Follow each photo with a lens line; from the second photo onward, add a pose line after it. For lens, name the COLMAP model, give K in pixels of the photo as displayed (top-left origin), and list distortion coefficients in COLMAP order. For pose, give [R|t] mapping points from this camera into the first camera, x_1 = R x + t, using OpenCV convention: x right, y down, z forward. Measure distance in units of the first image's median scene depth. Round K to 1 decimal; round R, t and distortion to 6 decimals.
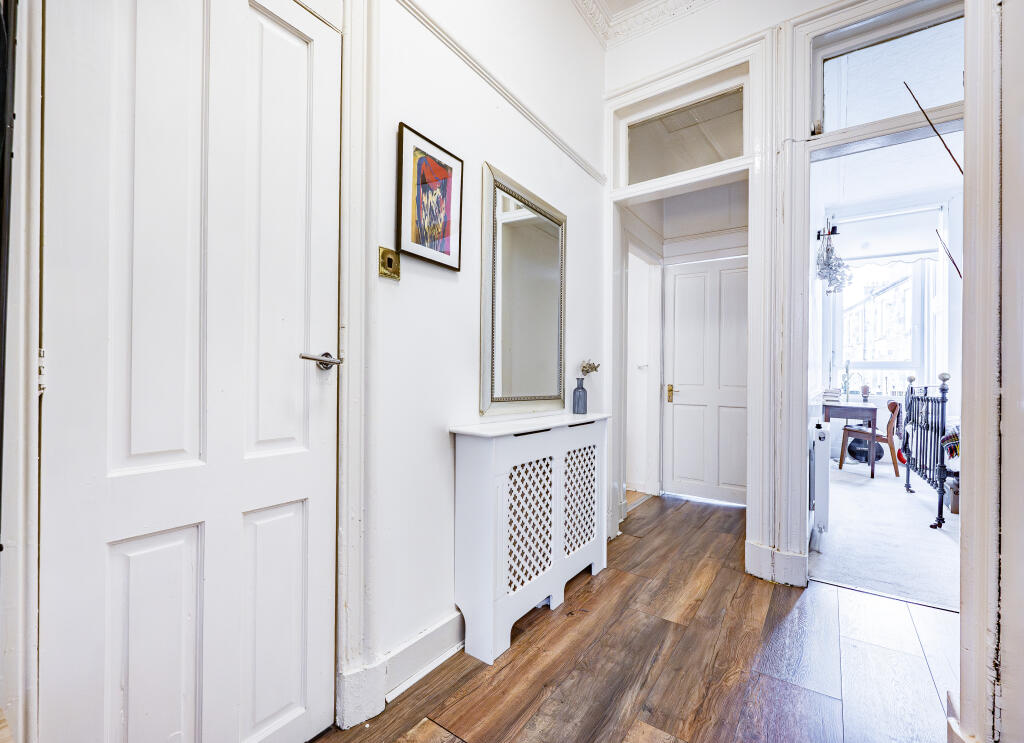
lens RADIAL K [[445.2, 0, 512.0], [0, 445.2, 371.5], [0, 0, 1]] dist [0.000202, 0.000168]
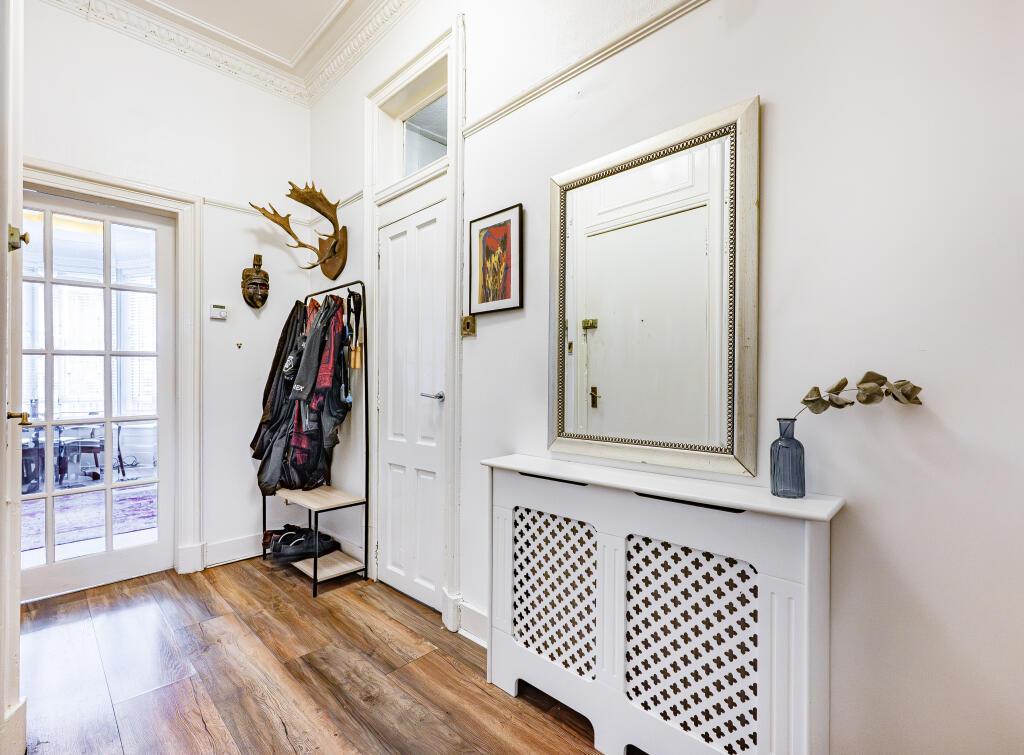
lens RADIAL K [[474.9, 0, 512.6], [0, 474.9, 379.8], [0, 0, 1]] dist [0.000681, -0.000011]
pose [[-0.164687, -0.028450, -0.985935, 1.086942], [0.013462, 0.999426, -0.031088, -0.021370], [0.986254, -0.018392, -0.164210, 1.270061]]
